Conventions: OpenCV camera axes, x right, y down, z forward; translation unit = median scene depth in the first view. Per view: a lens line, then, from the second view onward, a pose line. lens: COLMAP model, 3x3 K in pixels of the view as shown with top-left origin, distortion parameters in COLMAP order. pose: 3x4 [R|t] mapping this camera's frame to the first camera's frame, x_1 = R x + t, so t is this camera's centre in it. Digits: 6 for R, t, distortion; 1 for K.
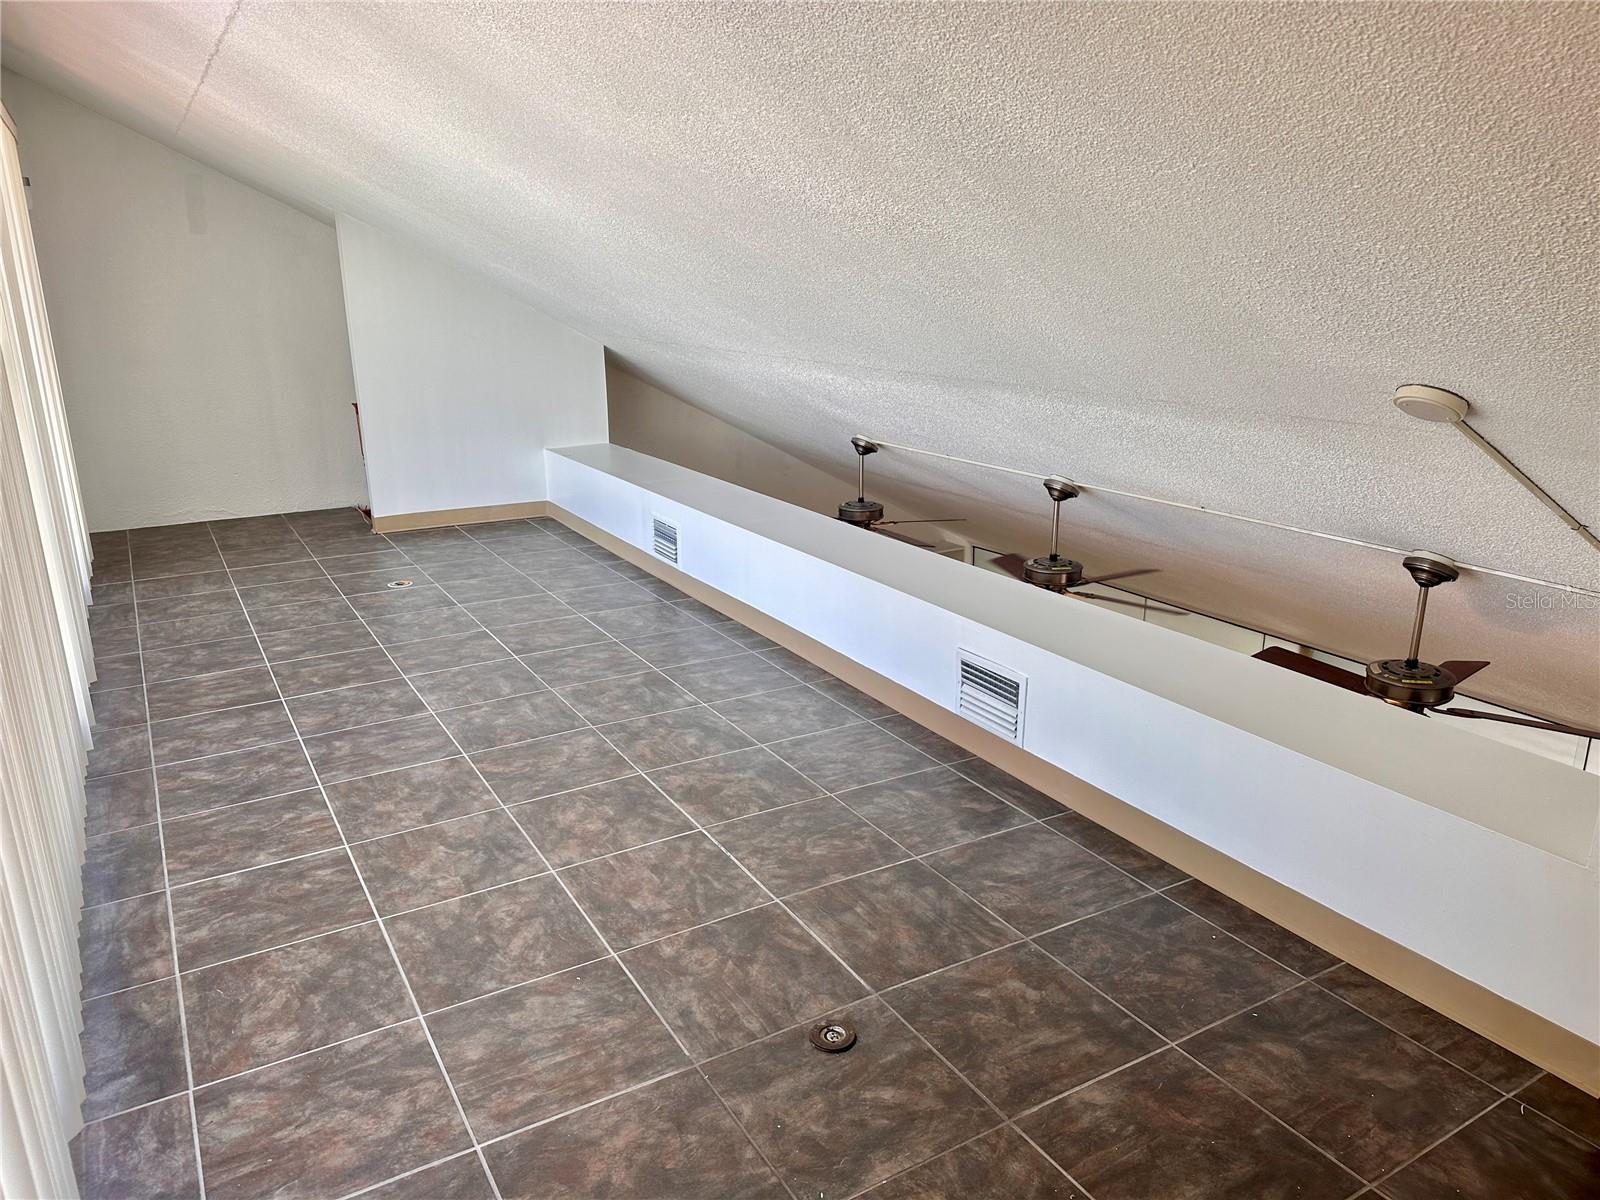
lens RADIAL K [[1117.1, 0, 800.5], [0, 1117.1, 604.6], [0, 0, 1]] dist [-0.048519, -0.006092]
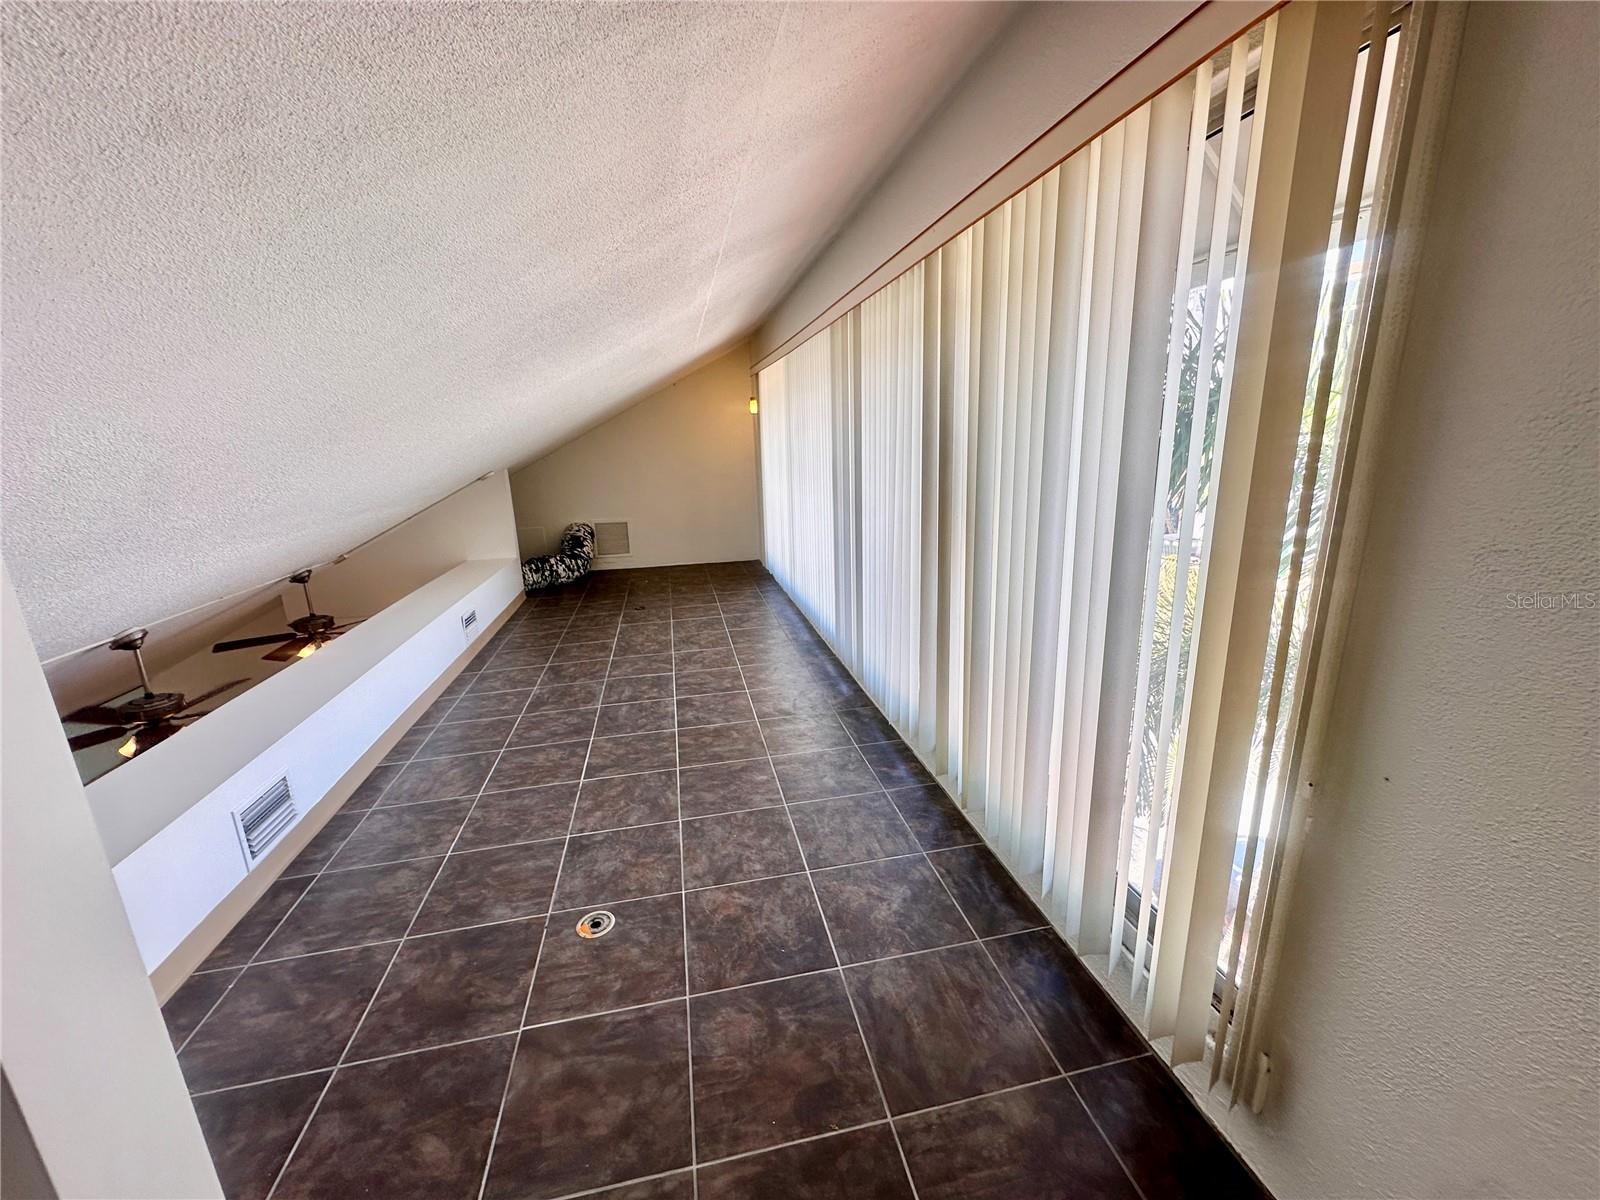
lens RADIAL K [[637.5, 0, 805.3], [0, 637.5, 596.4], [0, 0, 1]] dist [-0.004365, 0.000612]
pose [[-0.945114, -0.064069, 0.320399, -0.776850], [0.110501, 0.860135, 0.497953, -0.475444], [-0.307490, 0.506027, -0.805846, 1.549593]]
